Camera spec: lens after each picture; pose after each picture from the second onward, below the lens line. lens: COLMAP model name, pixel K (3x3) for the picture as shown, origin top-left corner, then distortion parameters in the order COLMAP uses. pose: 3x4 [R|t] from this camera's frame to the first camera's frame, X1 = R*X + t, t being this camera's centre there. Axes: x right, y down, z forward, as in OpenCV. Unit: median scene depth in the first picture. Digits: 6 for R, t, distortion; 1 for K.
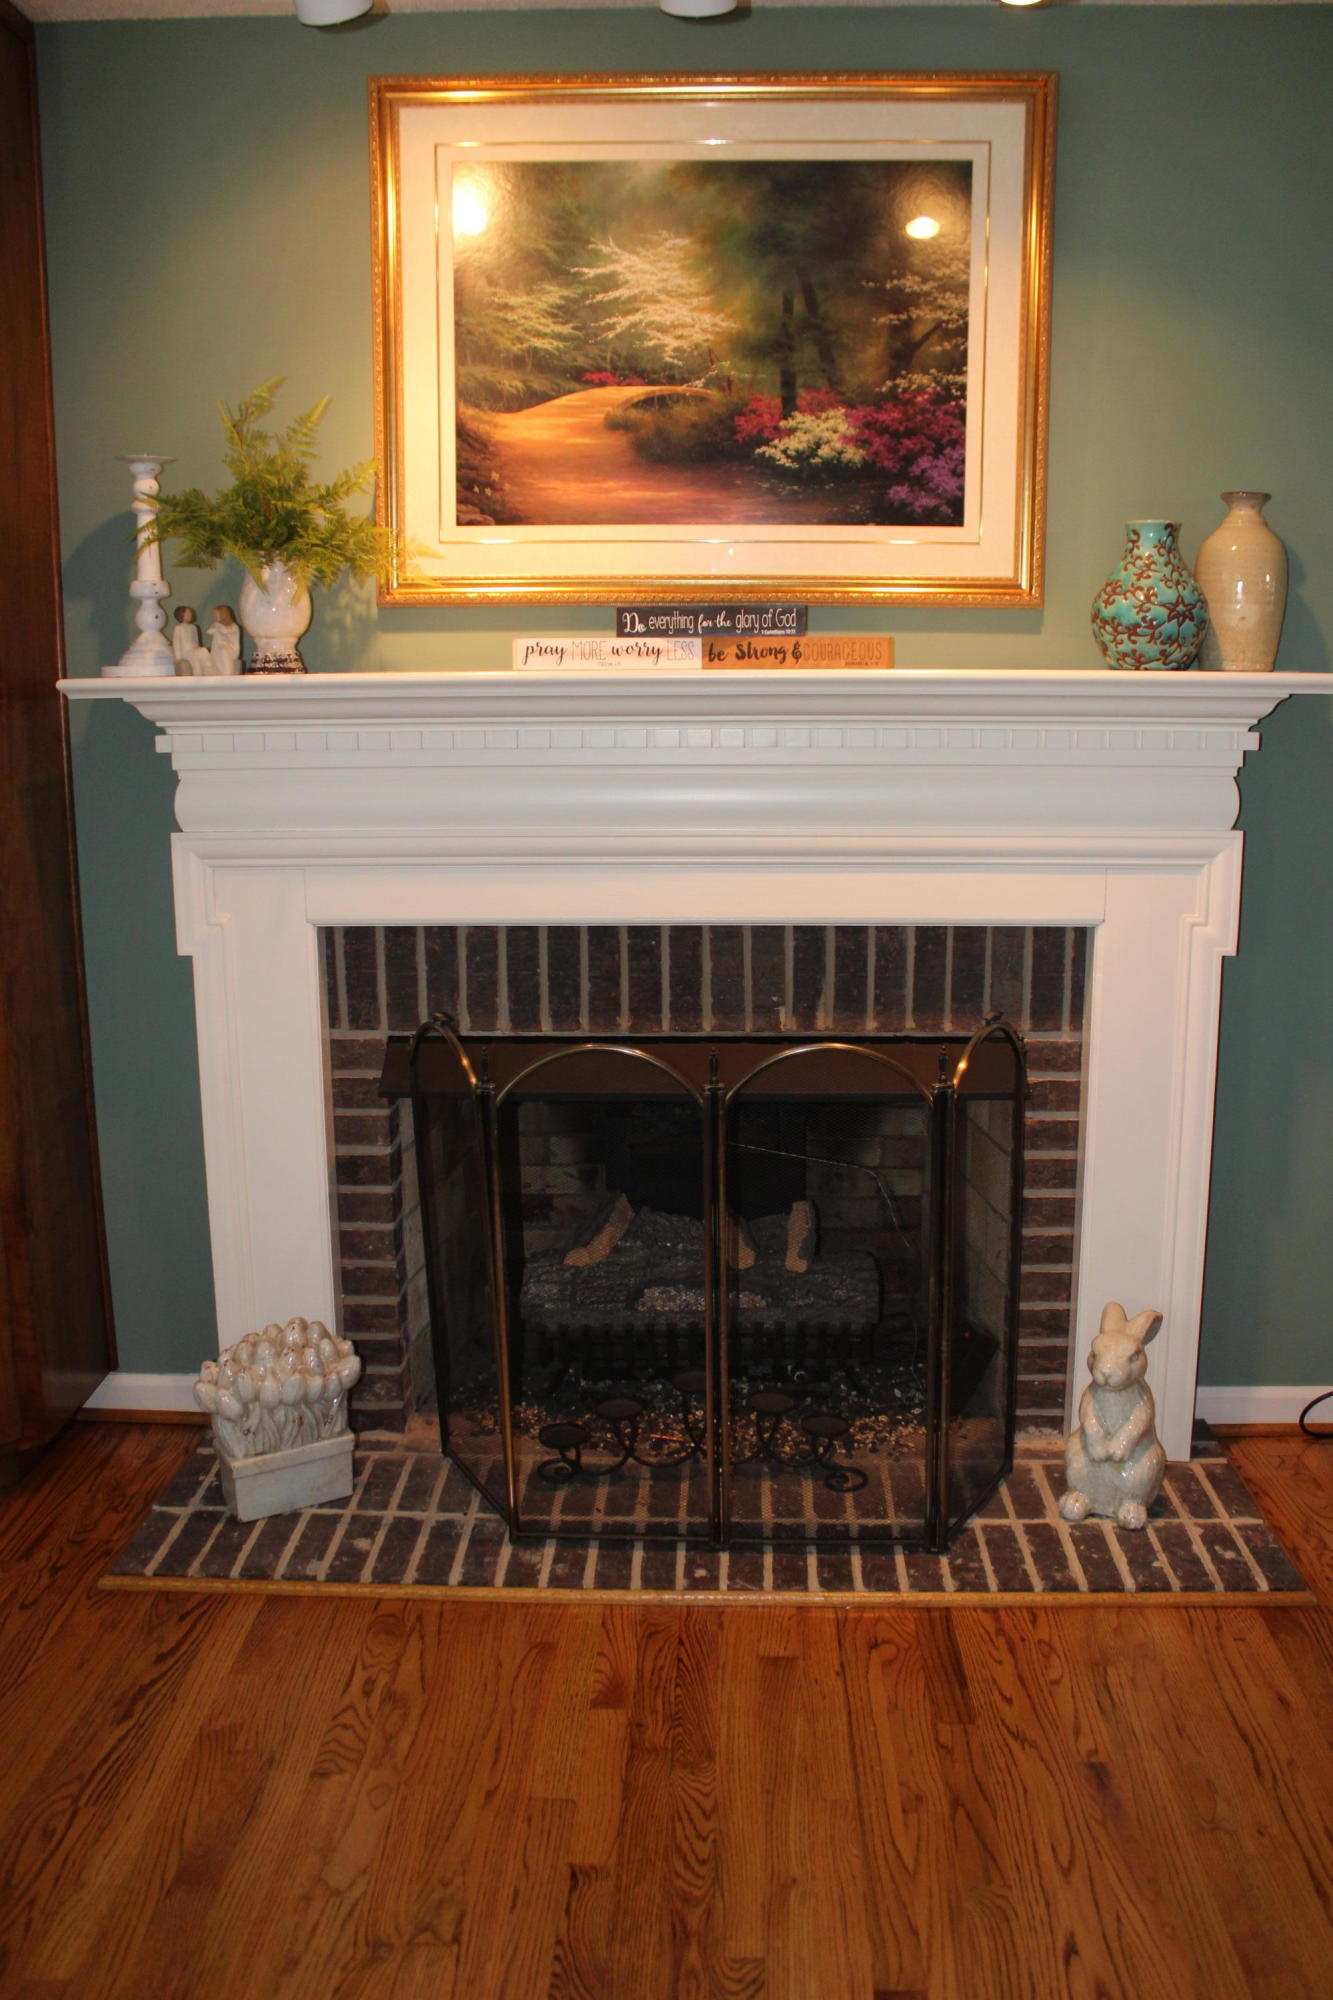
lens RADIAL K [[1682.0, 0, 671.2], [0, 1682.0, 1005.7], [0, 0, 1]] dist [-0.134163, 0.023901]
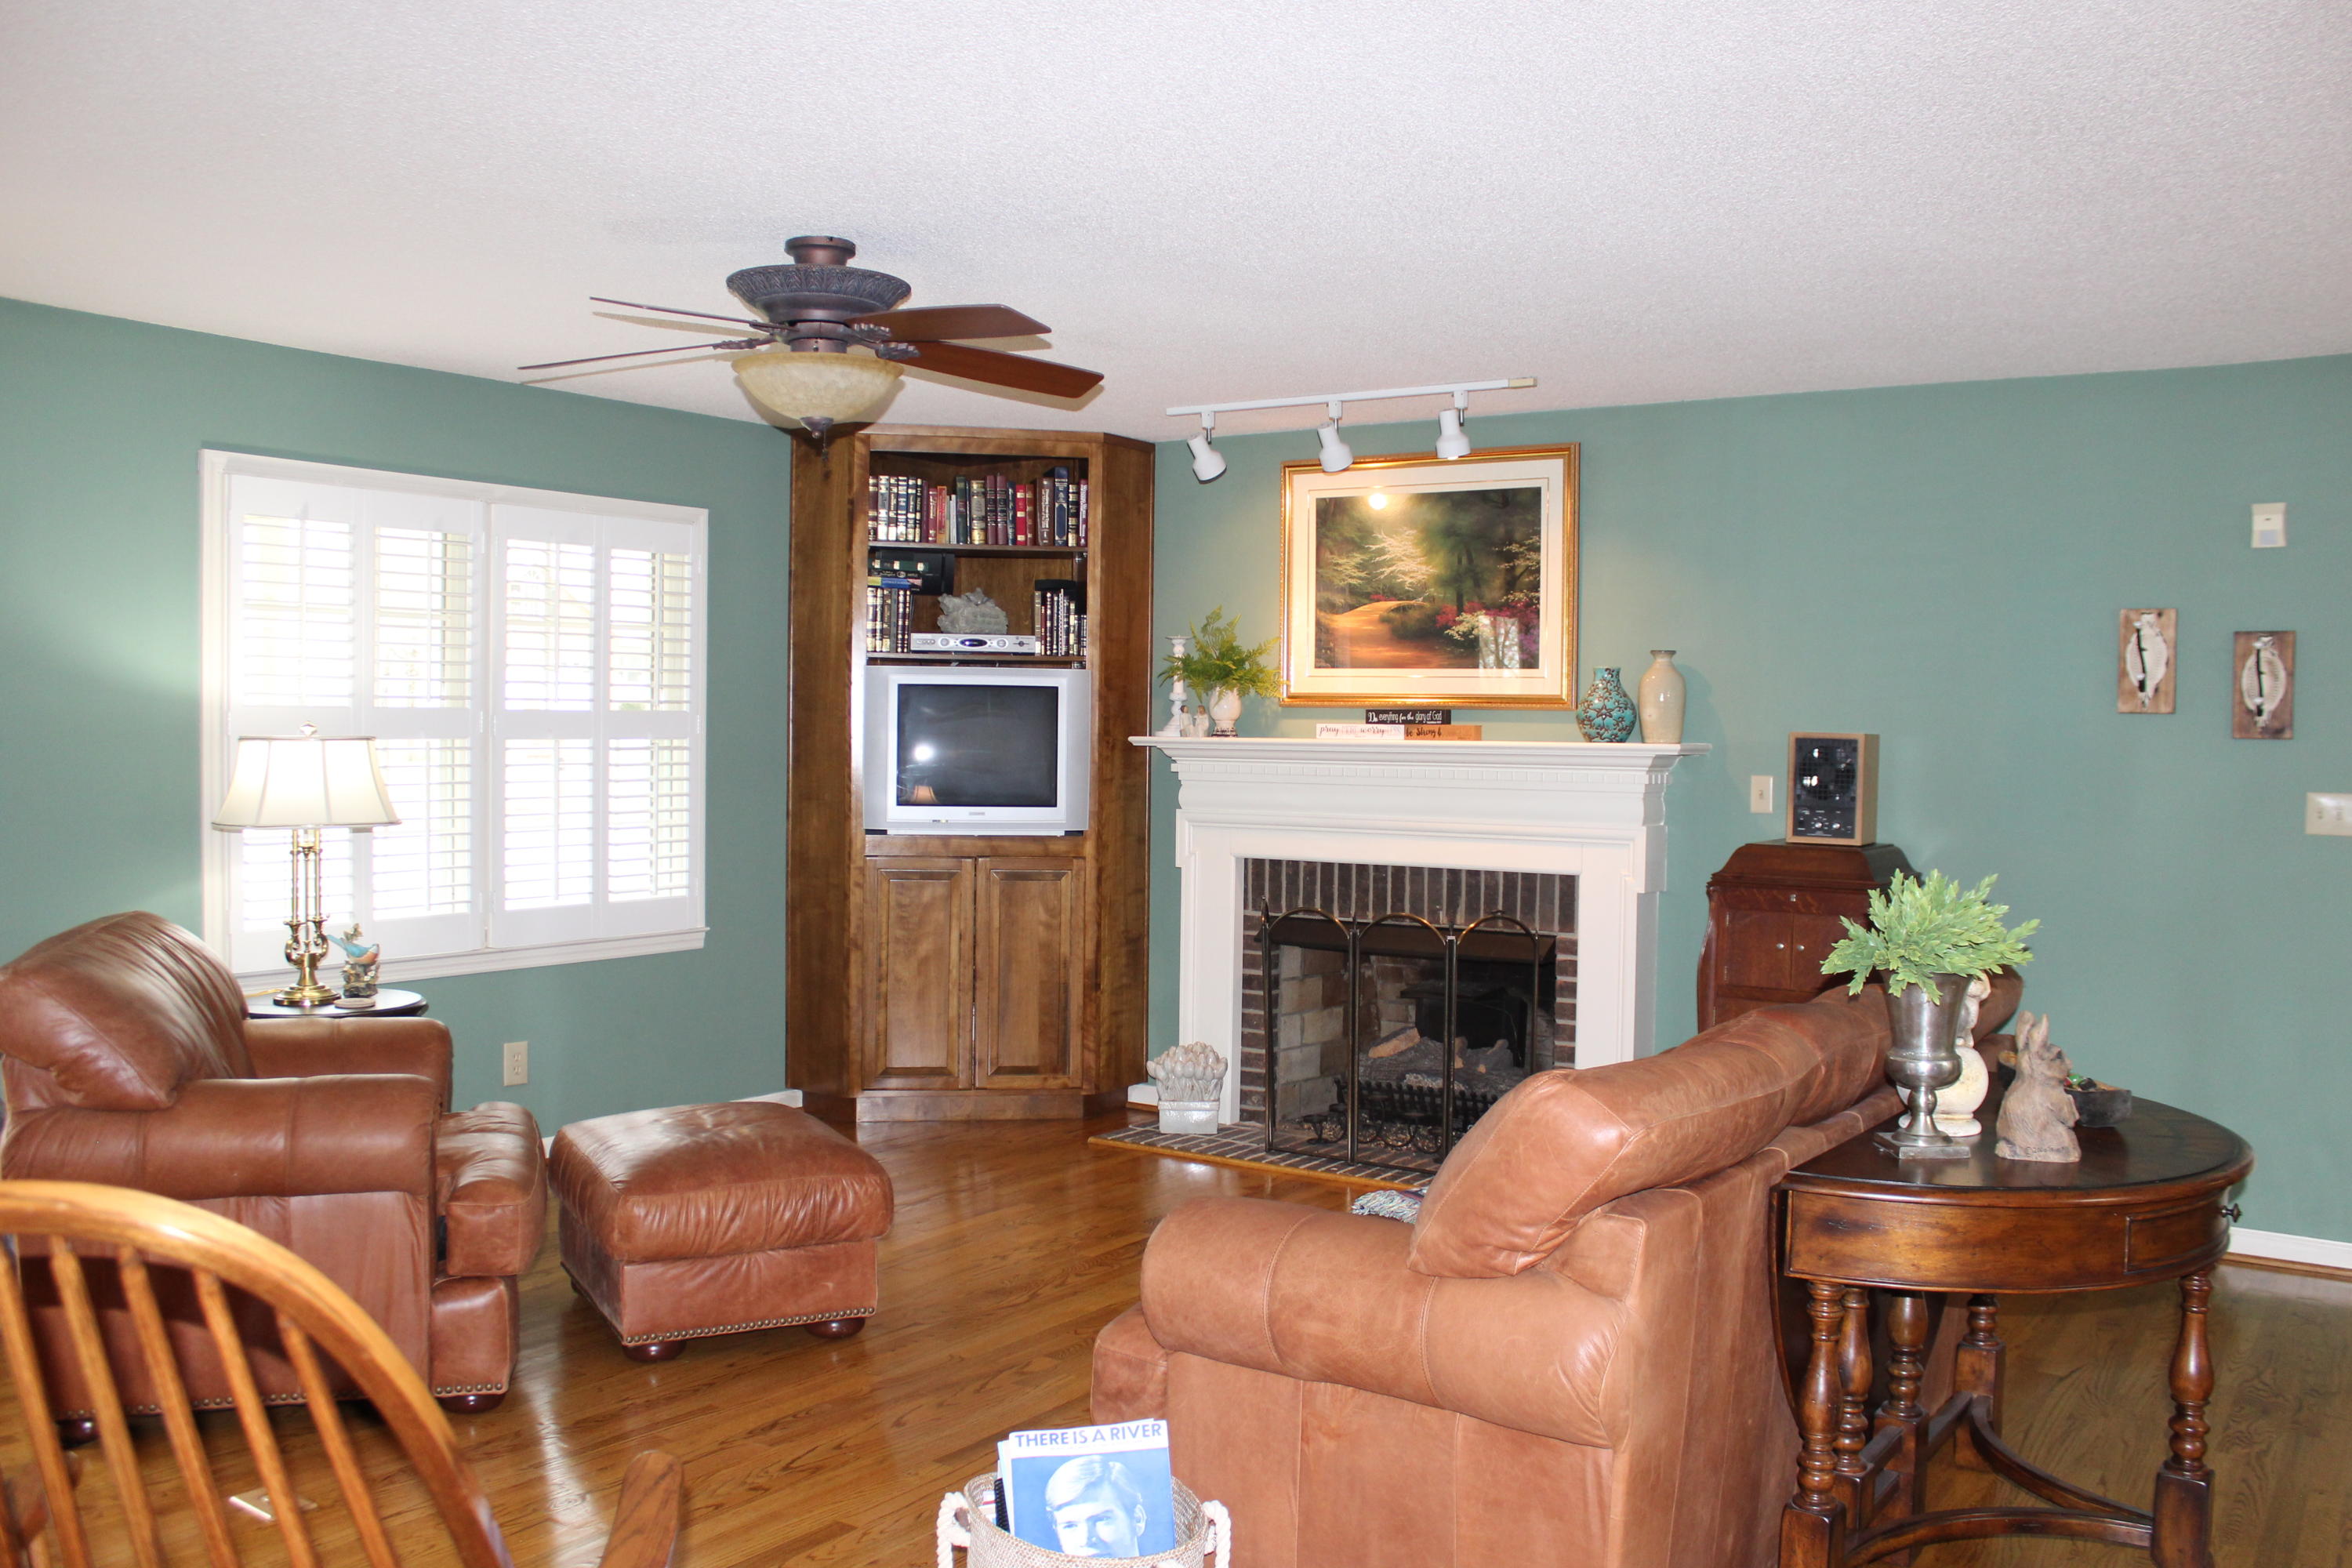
lens RADIAL K [[1978.1, 0, 1174.8], [0, 1978.1, 784.9], [0, 0, 1]] dist [-0.134163, 0.023901]
pose [[0.840686, 0.030035, -0.540690, 1.081995], [-0.120770, 0.983712, -0.133134, 0.207035], [0.527885, 0.177223, 0.830620, -1.134676]]
